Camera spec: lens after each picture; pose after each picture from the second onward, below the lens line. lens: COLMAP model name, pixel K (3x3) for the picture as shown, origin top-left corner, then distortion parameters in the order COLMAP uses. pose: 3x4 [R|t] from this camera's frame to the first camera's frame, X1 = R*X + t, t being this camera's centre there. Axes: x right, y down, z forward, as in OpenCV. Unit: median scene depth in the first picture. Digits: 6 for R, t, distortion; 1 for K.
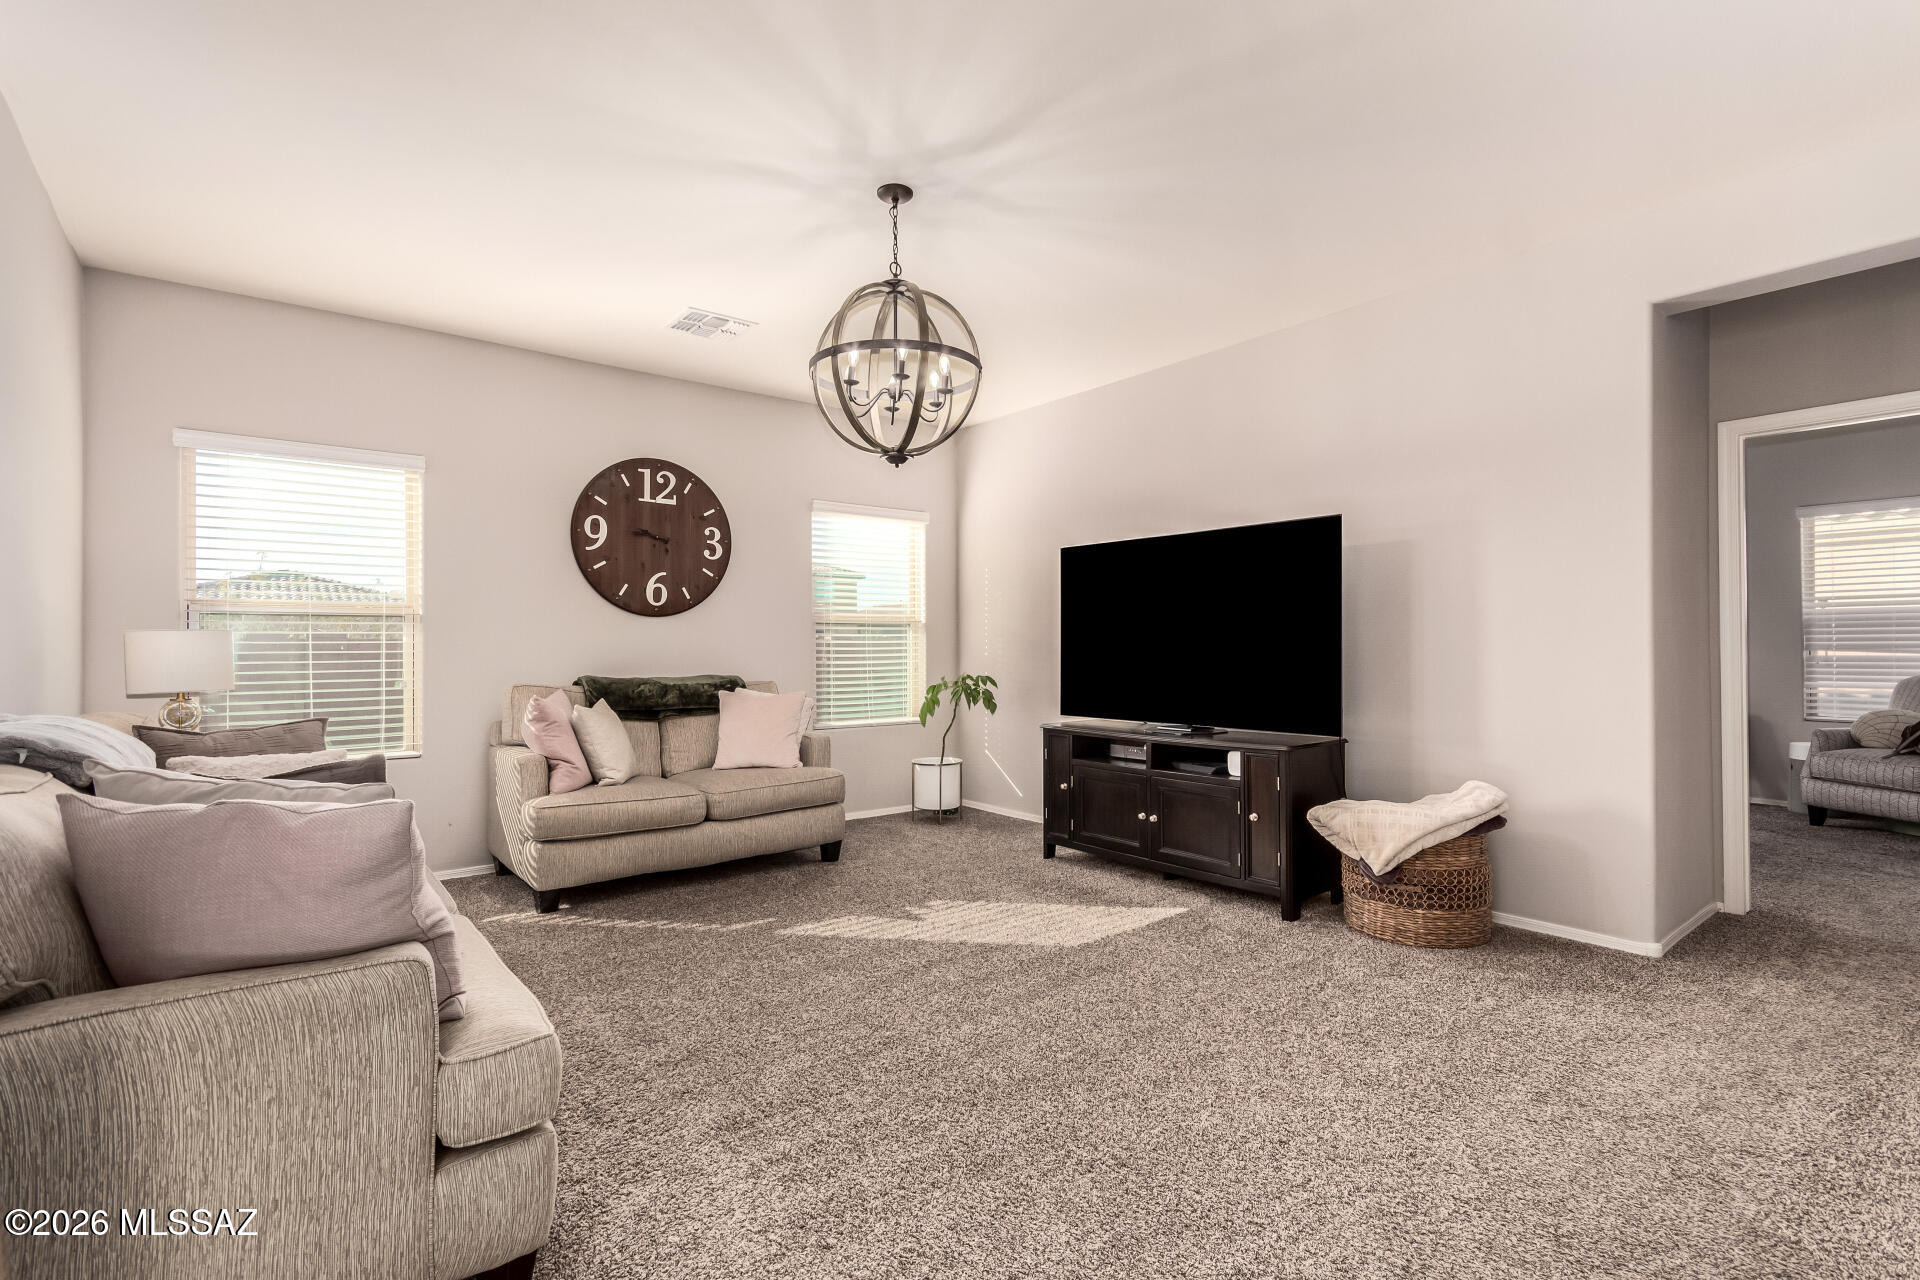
lens RADIAL K [[890.8, 0, 968.6], [0, 890.8, 645.7], [0, 0, 1]] dist [0.002807, -0.000422]
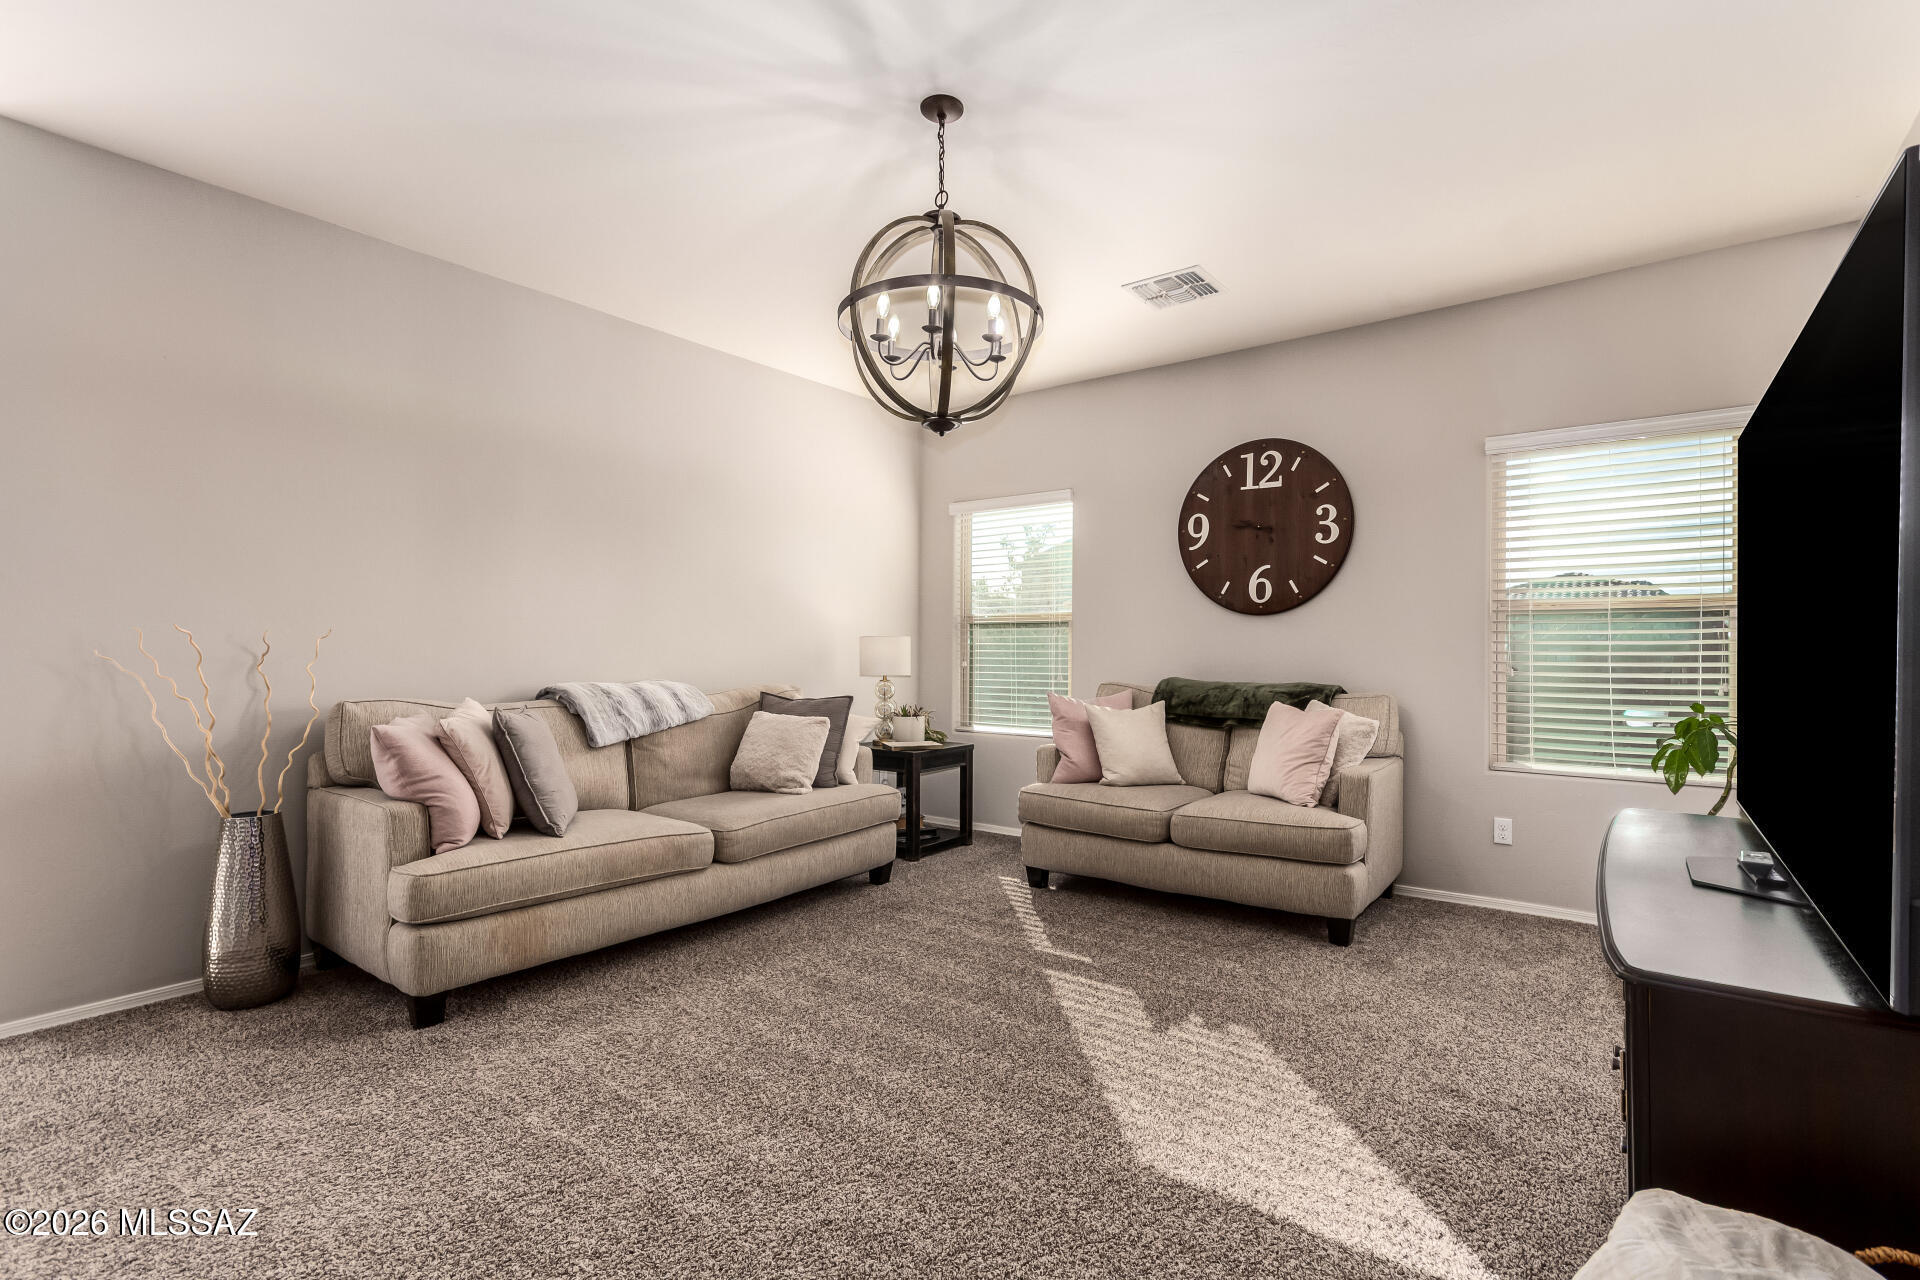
lens RADIAL K [[890.8, 0, 983.1], [0, 890.8, 645.8], [0, 0, 1]] dist [0.002807, -0.000422]
pose [[0.252479, 0.006580, -0.967580, 0.459541], [-0.003116, 0.999977, 0.005987, -0.006374], [0.967597, 0.001503, 0.252493, 0.515109]]
